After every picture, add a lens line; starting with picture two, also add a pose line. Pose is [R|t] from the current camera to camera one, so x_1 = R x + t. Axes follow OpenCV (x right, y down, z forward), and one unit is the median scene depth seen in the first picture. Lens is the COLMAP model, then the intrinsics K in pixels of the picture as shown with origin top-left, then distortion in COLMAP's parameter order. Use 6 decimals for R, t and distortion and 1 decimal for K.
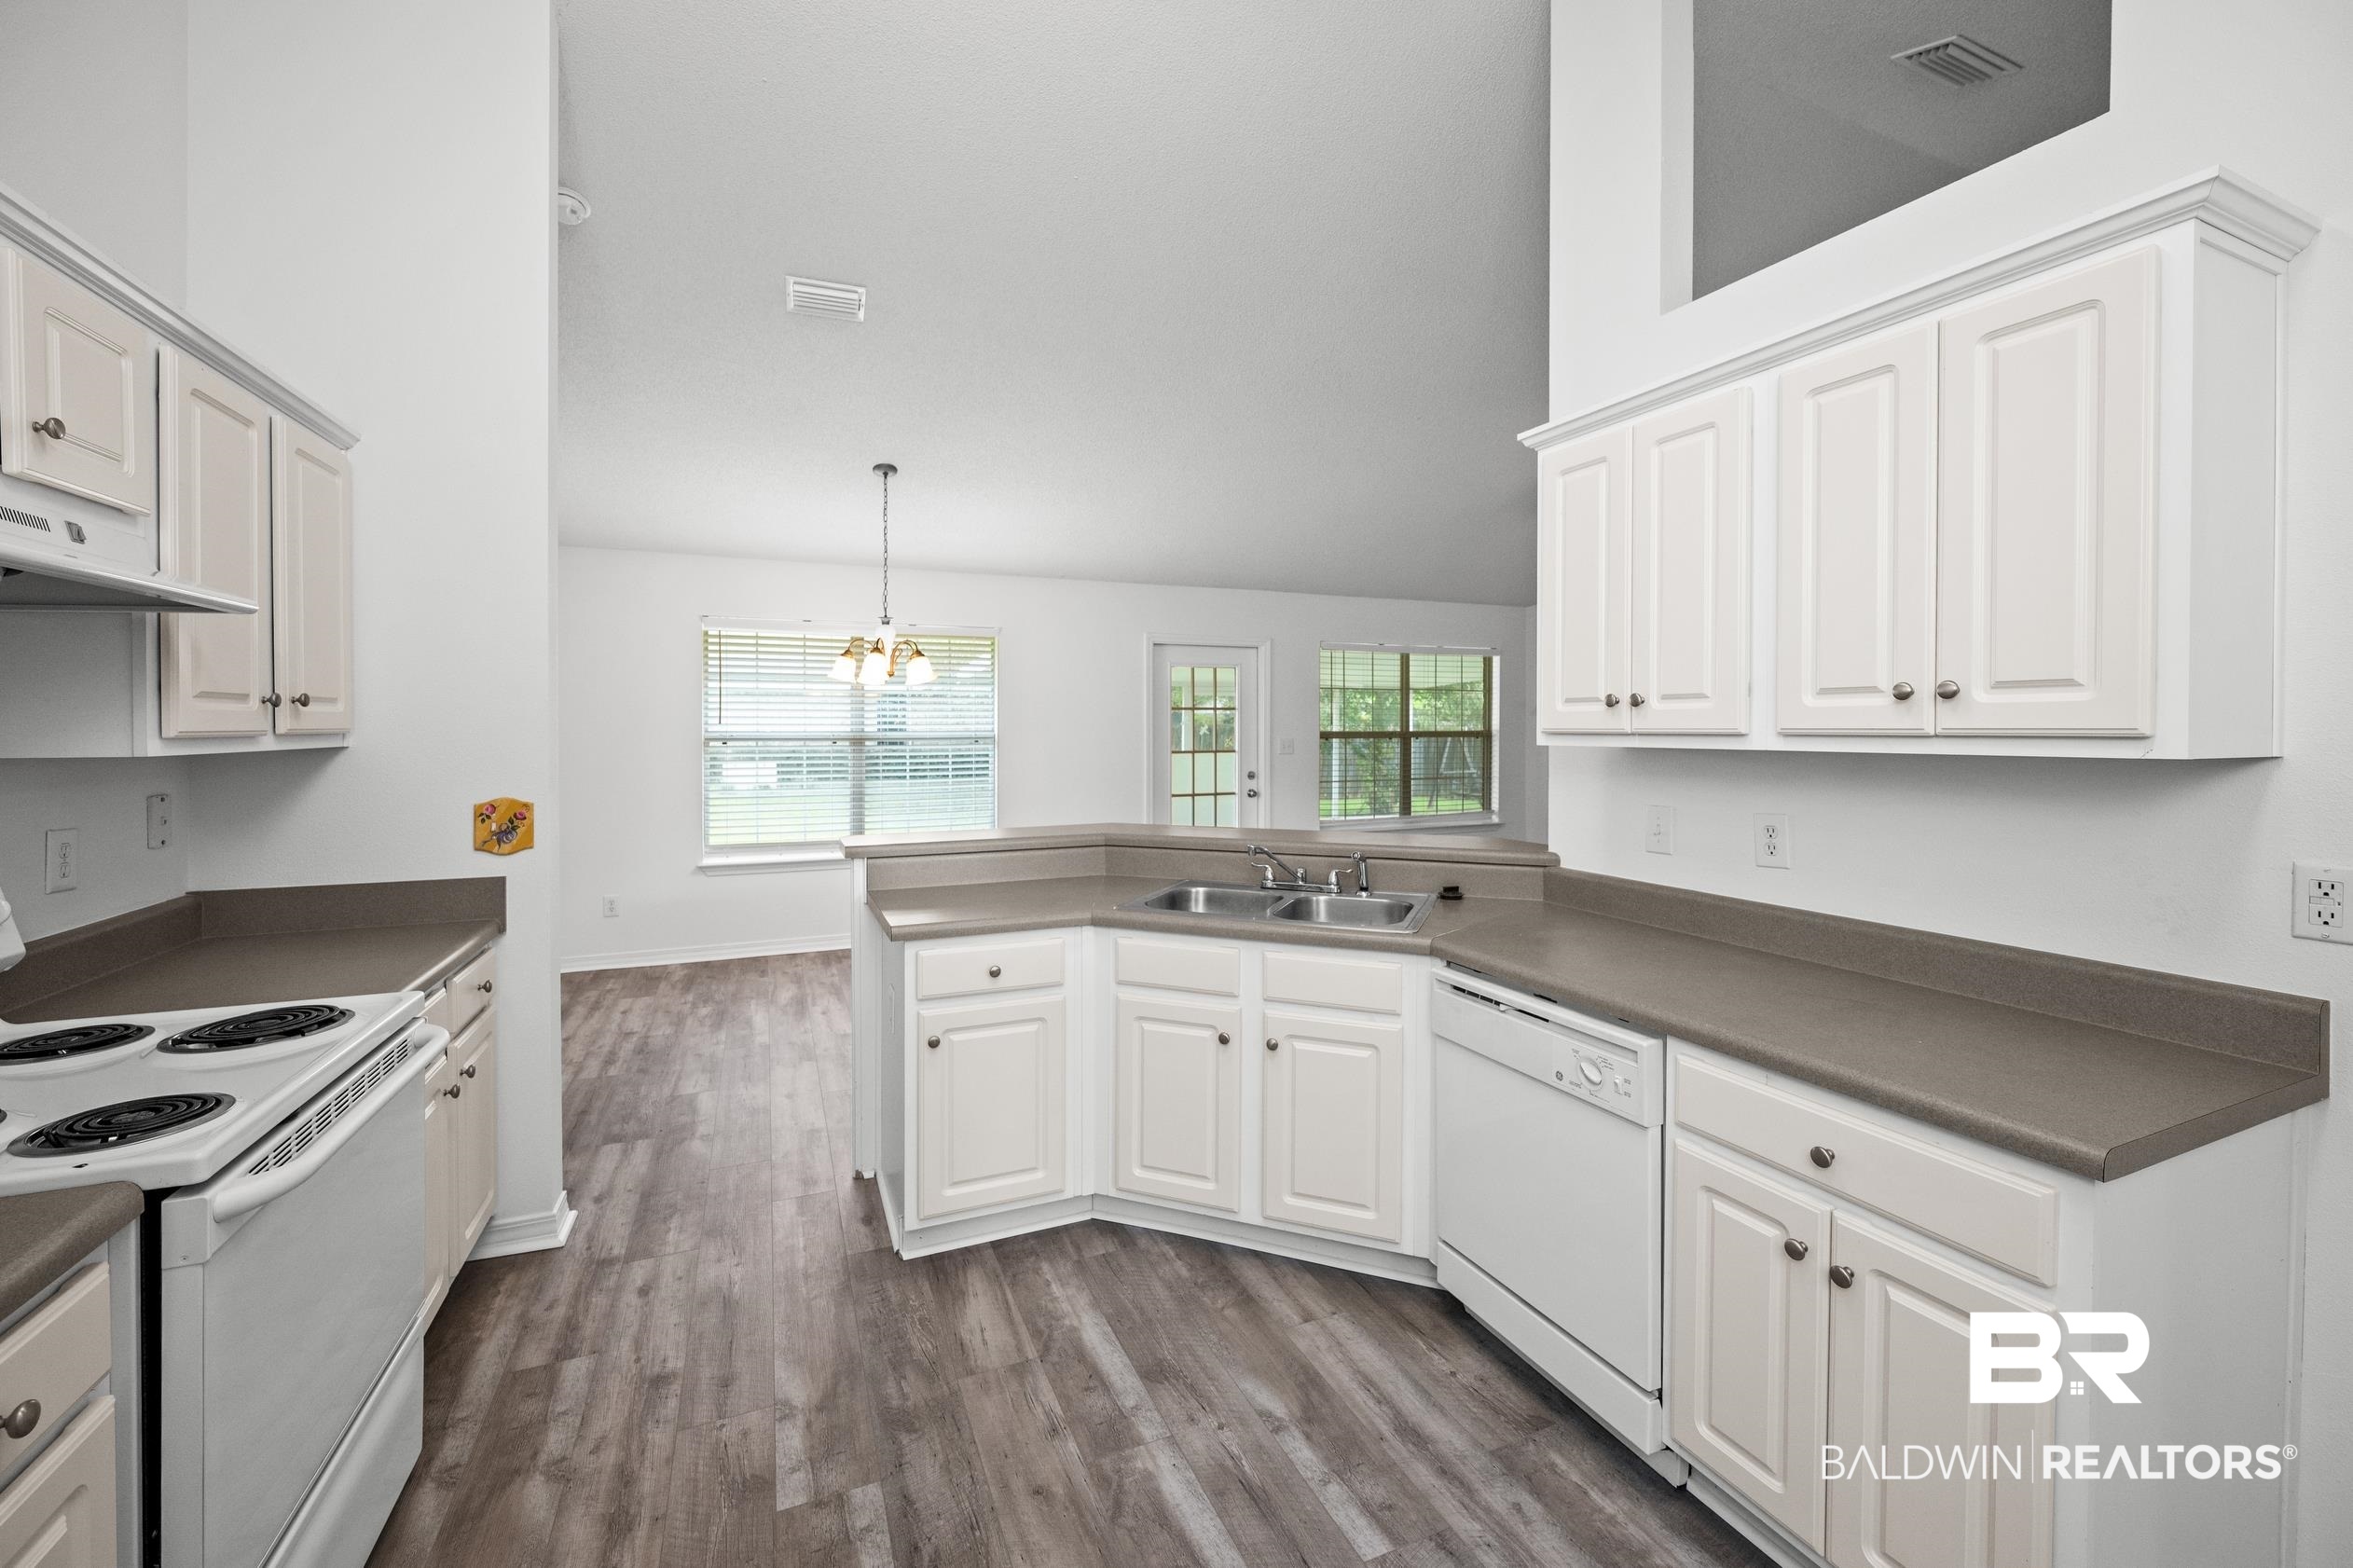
lens RADIAL K [[941.8, 0, 1171.8], [0, 941.8, 734.1], [0, 0, 1]] dist [-0.001579, -0.000084]
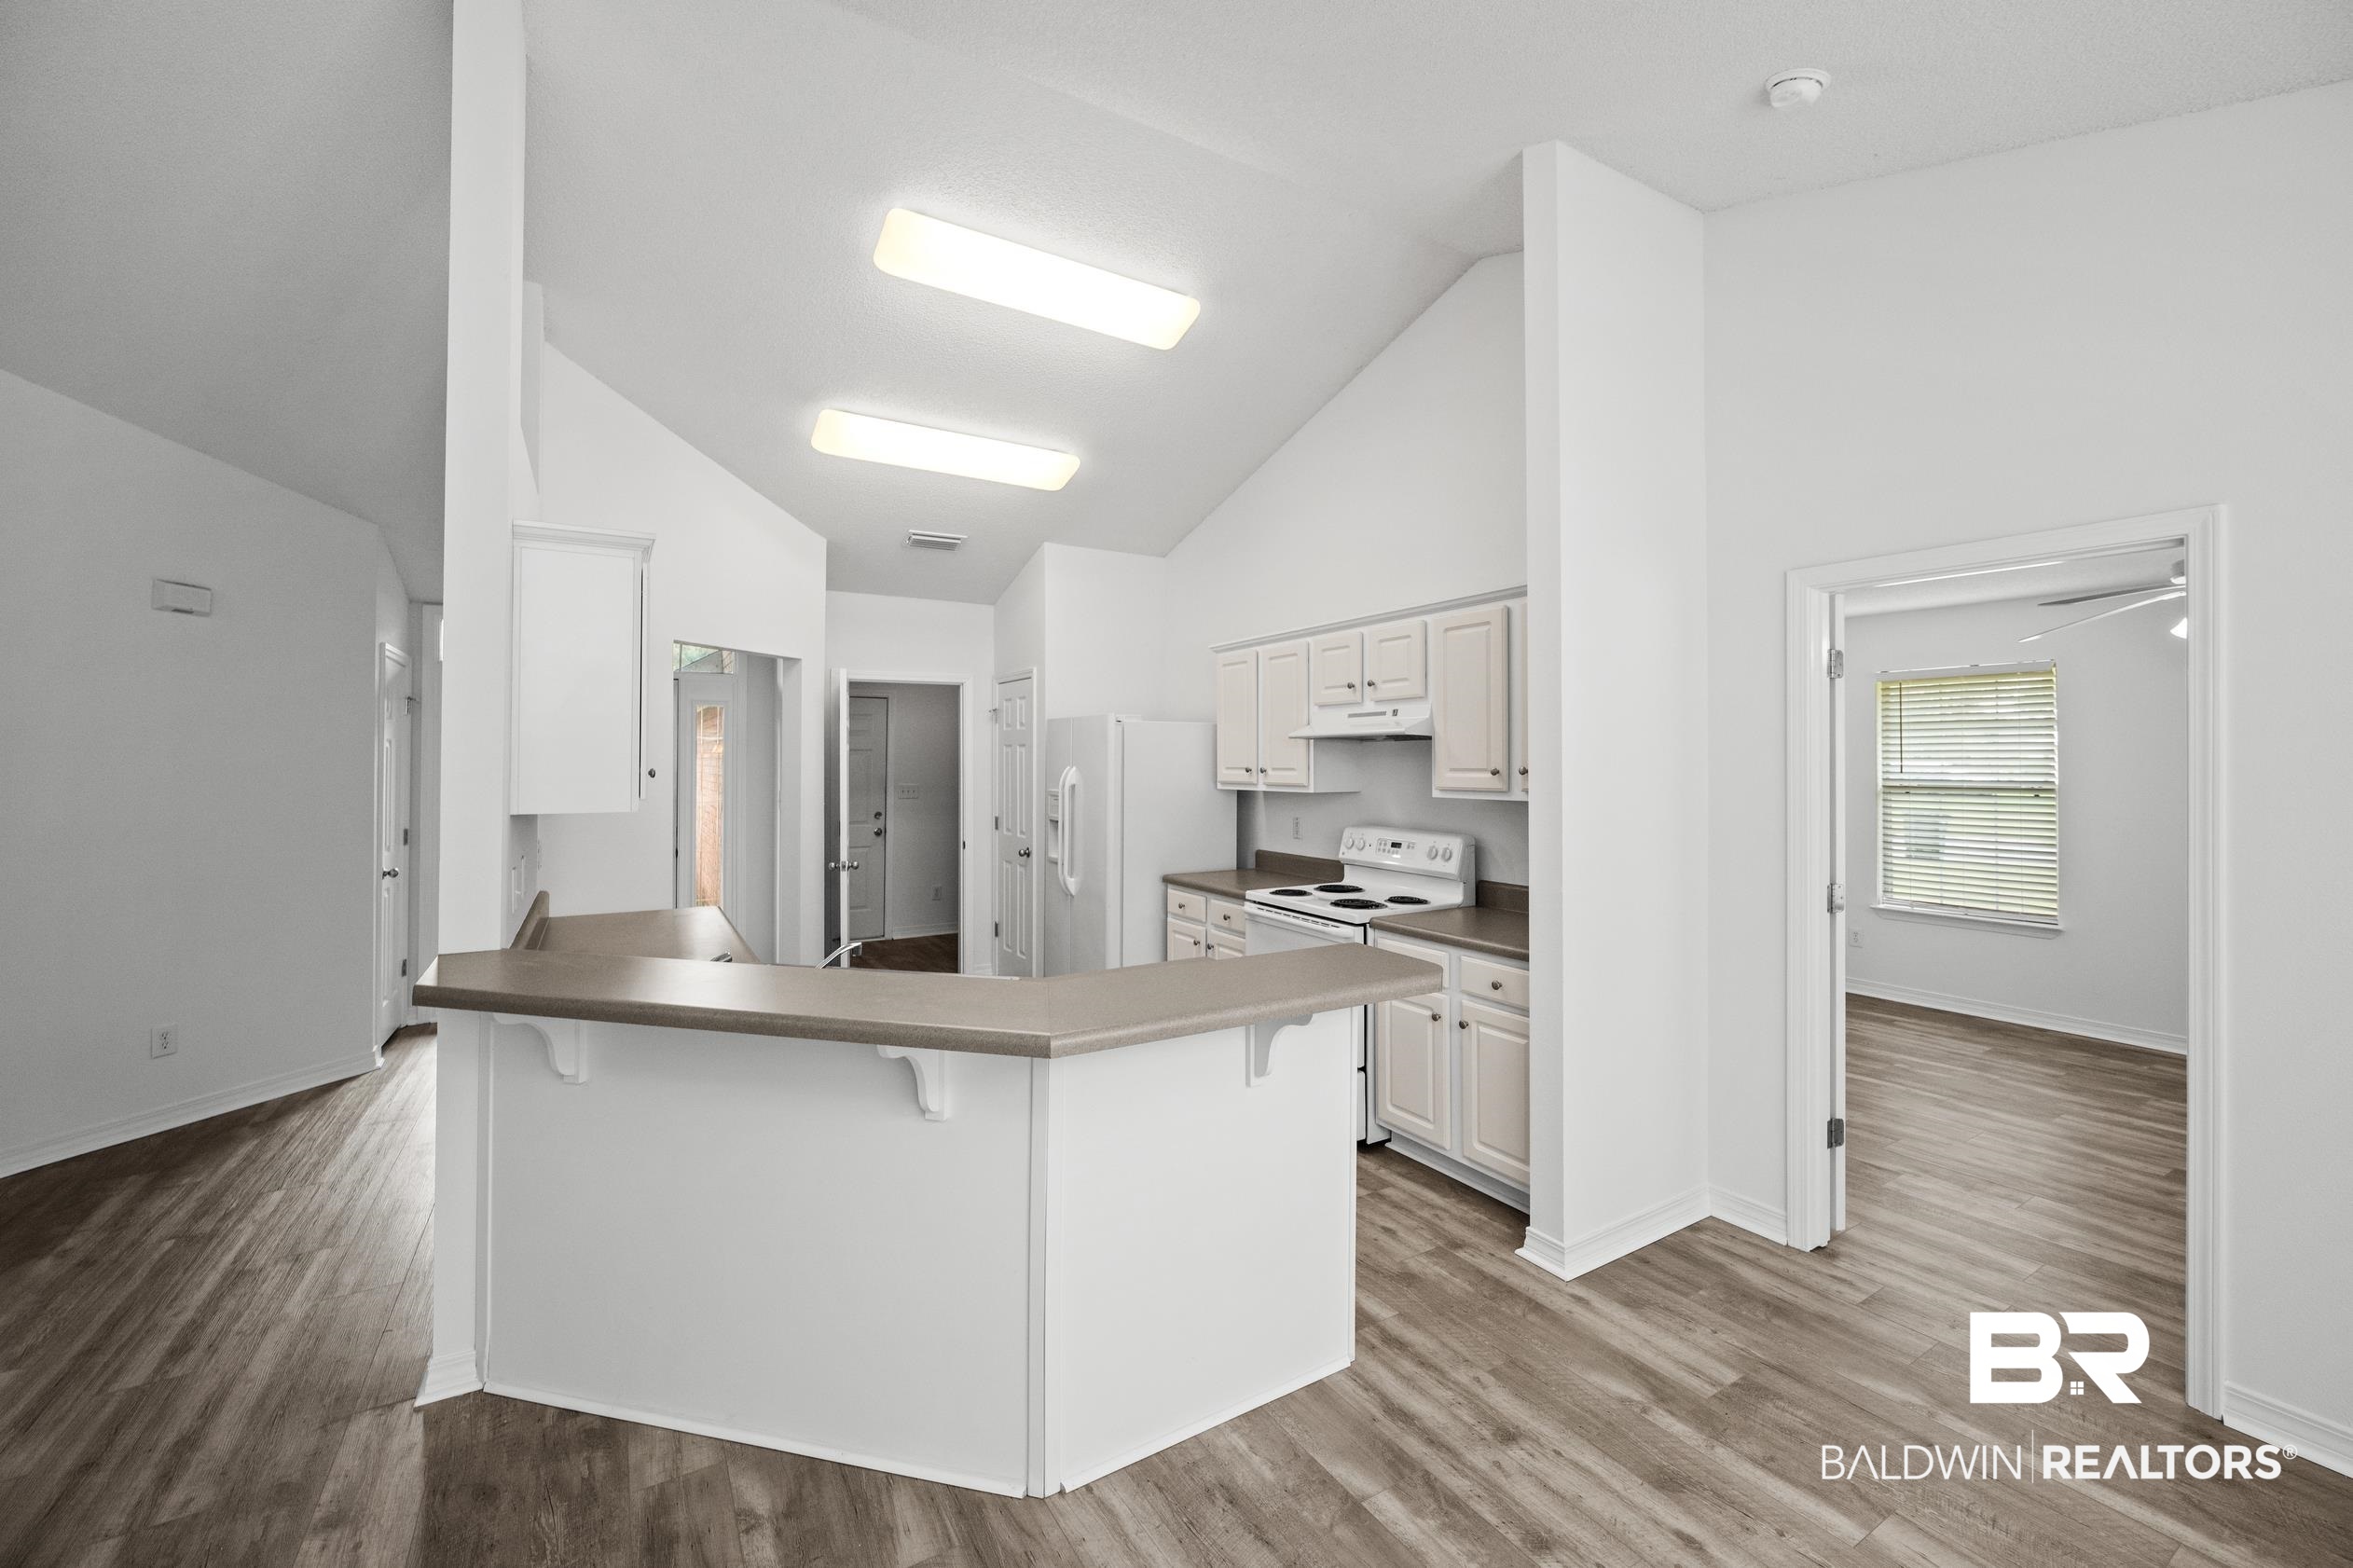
lens RADIAL K [[939.8, 0, 1189.1], [0, 939.8, 752.3], [0, 0, 1]] dist [-0.006163, 0.000127]
pose [[-0.988863, -0.000971, -0.148825, -0.043549], [-0.000351, 0.999991, -0.004191, -0.029416], [0.148828, -0.004092, -0.988855, 1.039900]]
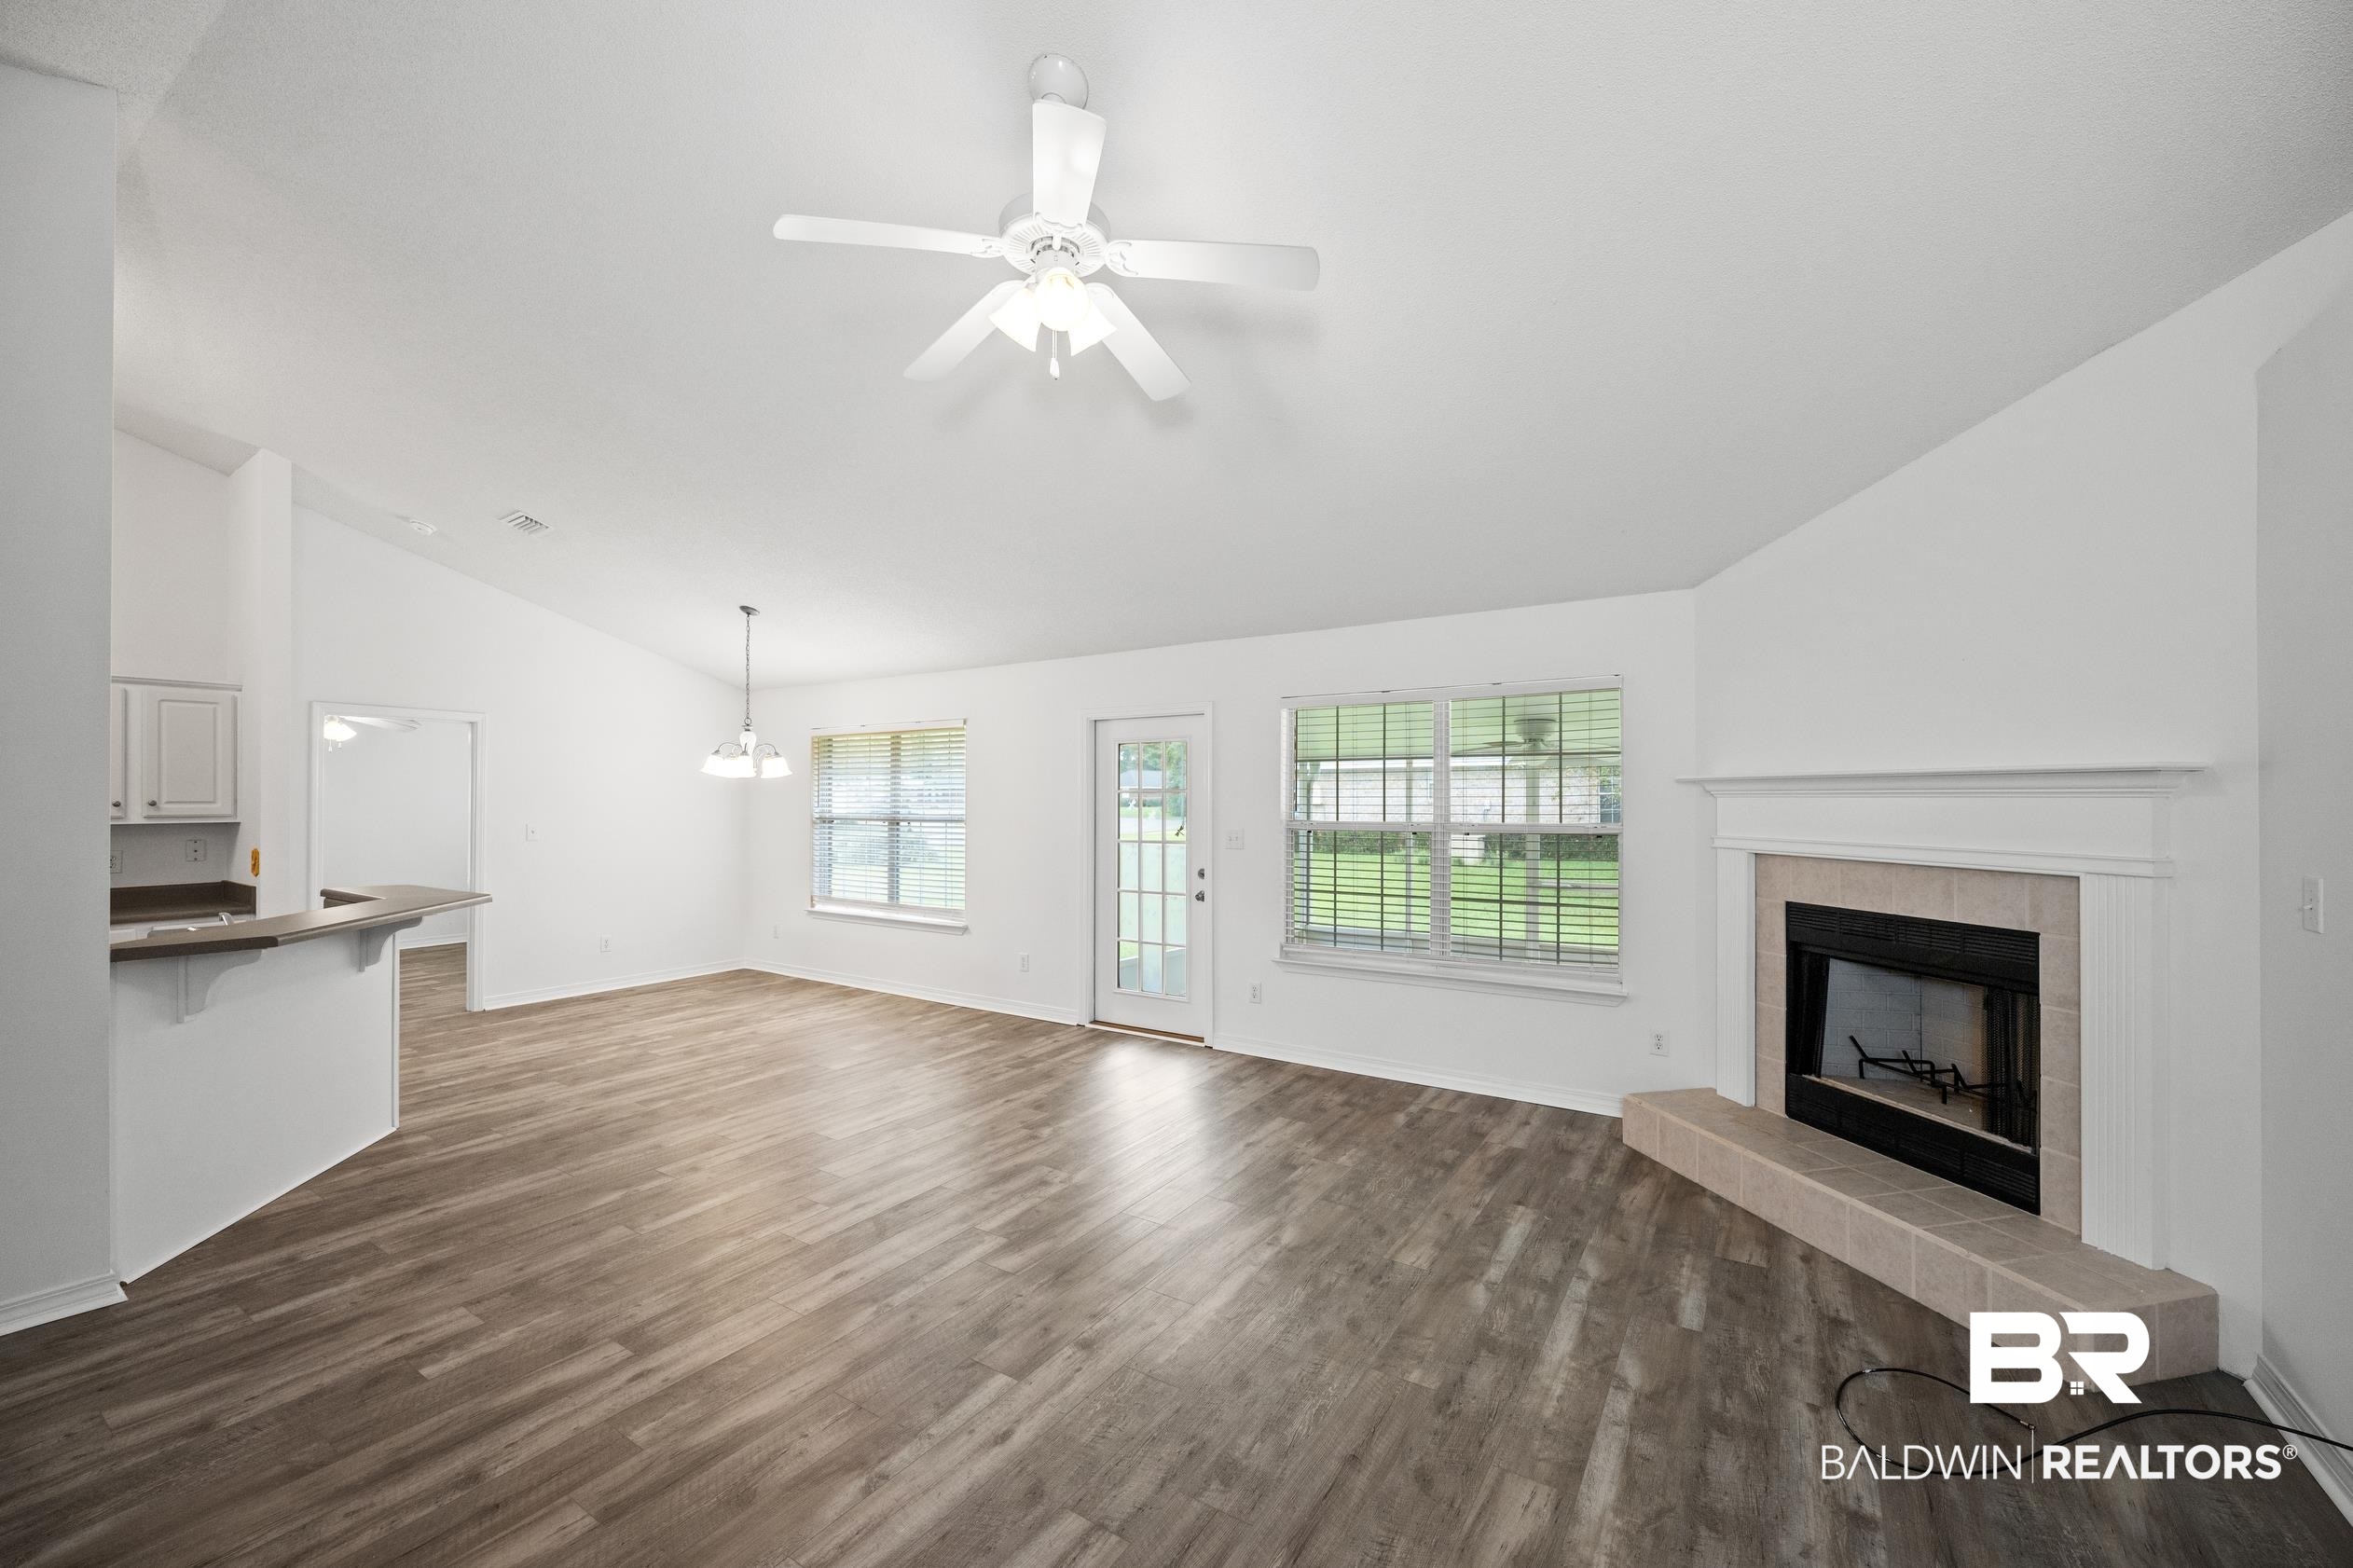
lens RADIAL K [[937.5, 0, 1163.6], [0, 937.5, 795.1], [0, 0, 1]] dist [-0.006073, -0.000216]
pose [[0.545438, -0.003474, -0.838144, 1.048010], [-0.006701, 0.999941, -0.008505, -0.022714], [0.838124, 0.010256, 0.545383, 0.765540]]
